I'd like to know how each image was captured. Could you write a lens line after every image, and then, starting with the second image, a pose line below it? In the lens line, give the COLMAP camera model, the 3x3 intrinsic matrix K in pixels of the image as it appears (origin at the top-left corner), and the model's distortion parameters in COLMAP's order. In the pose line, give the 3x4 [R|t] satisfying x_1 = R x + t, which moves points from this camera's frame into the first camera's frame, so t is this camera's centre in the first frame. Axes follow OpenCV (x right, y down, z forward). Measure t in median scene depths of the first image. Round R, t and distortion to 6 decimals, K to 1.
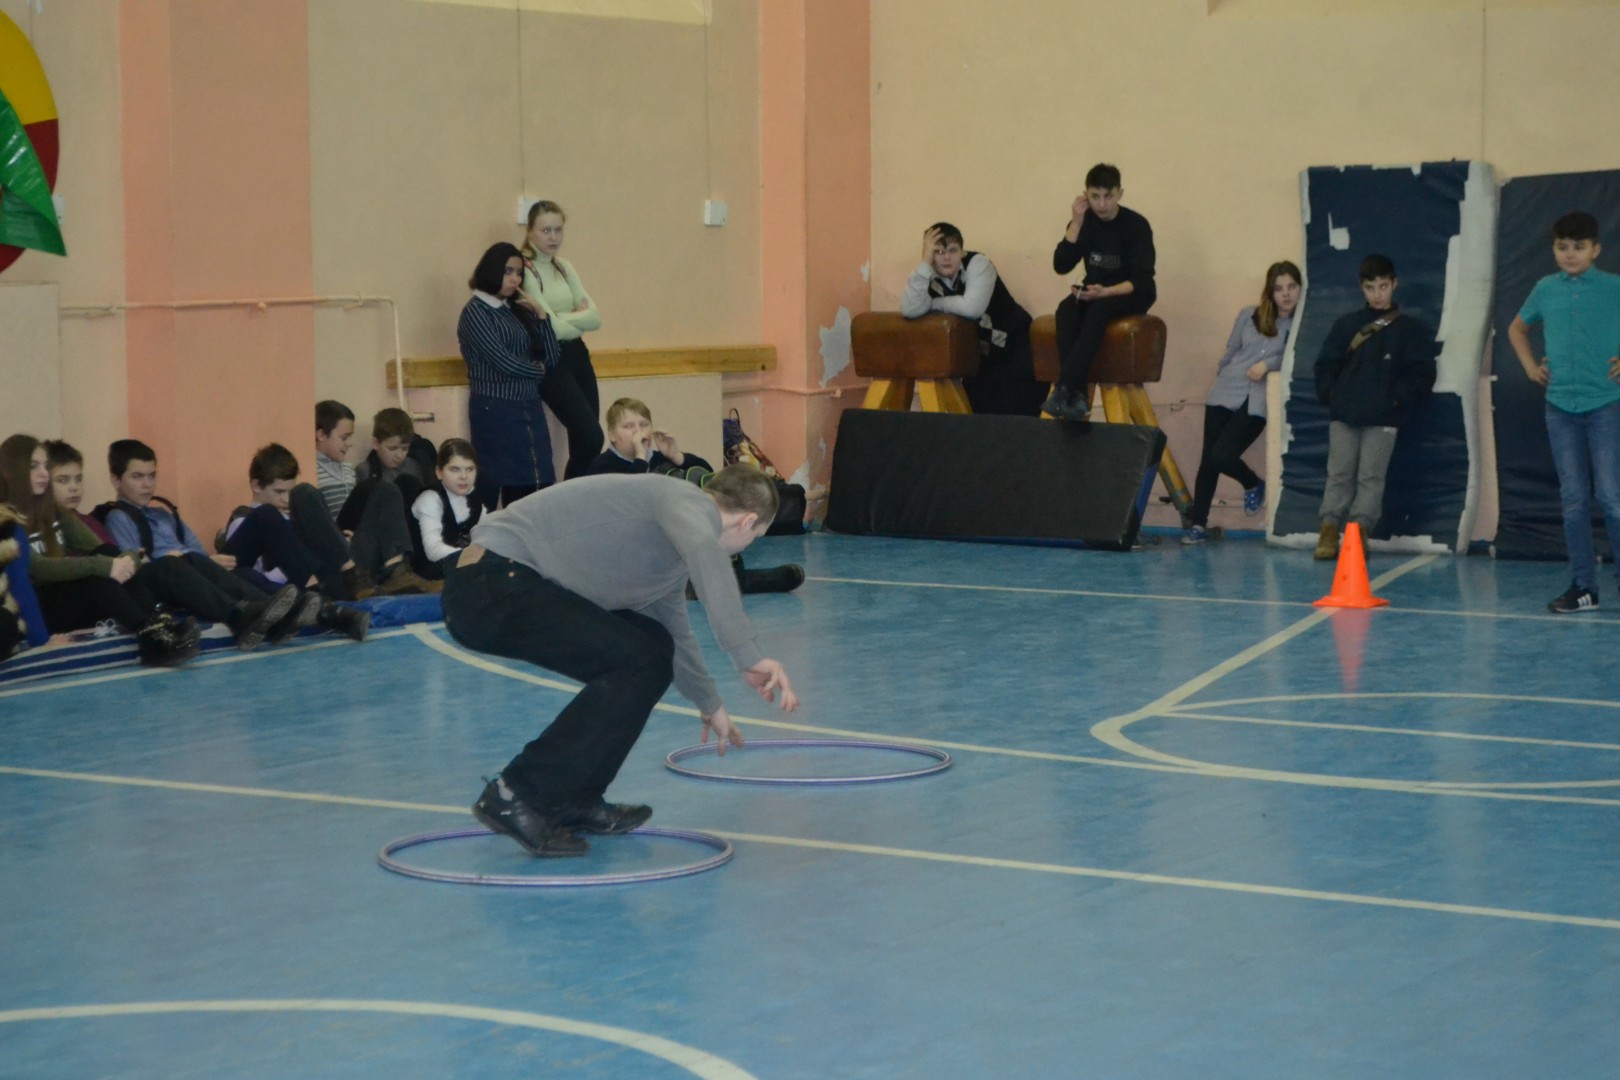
lens RADIAL K [[3952.2, 0, 810.9], [0, 3952.2, 540.5], [0, 0, 1]] dist [0.175861, 0.000000]
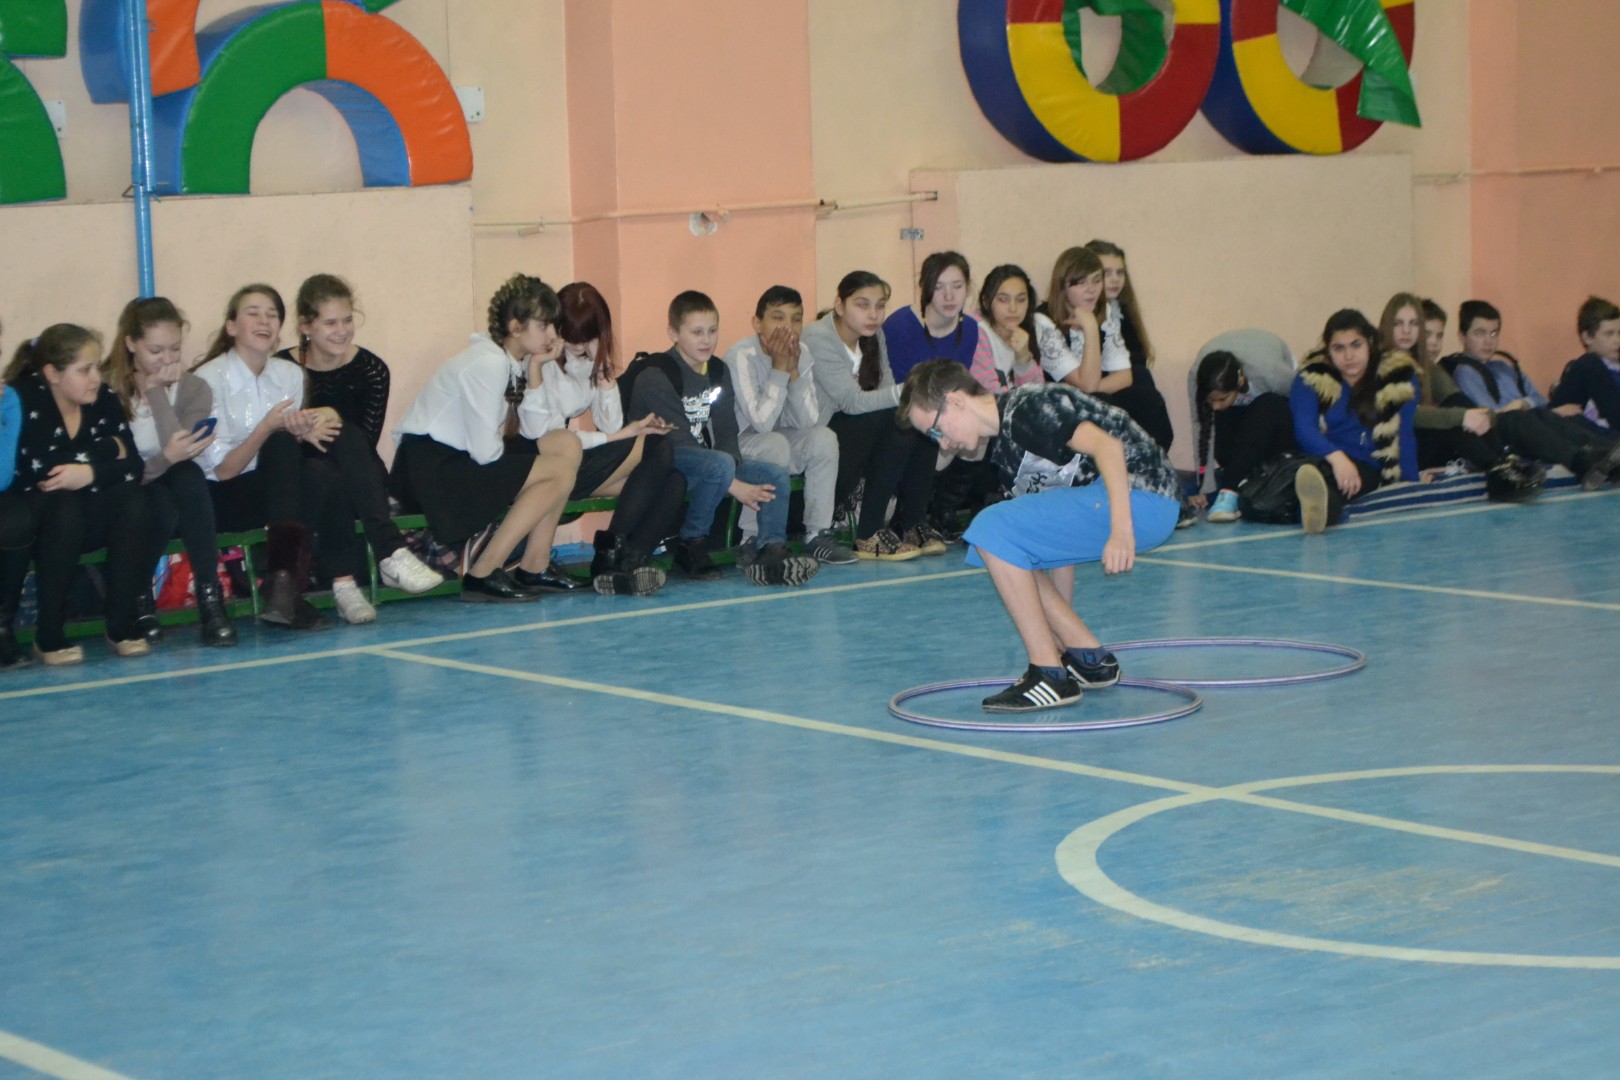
lens RADIAL K [[3952.2, 0, 818.4], [0, 3952.2, 550.5], [0, 0, 1]] dist [0.175861, 0.000000]
pose [[0.948116, 0.031083, -0.316401, 0.008388], [-0.017963, 0.998857, 0.044297, -0.001109], [0.317416, -0.036315, 0.947591, -0.131630]]
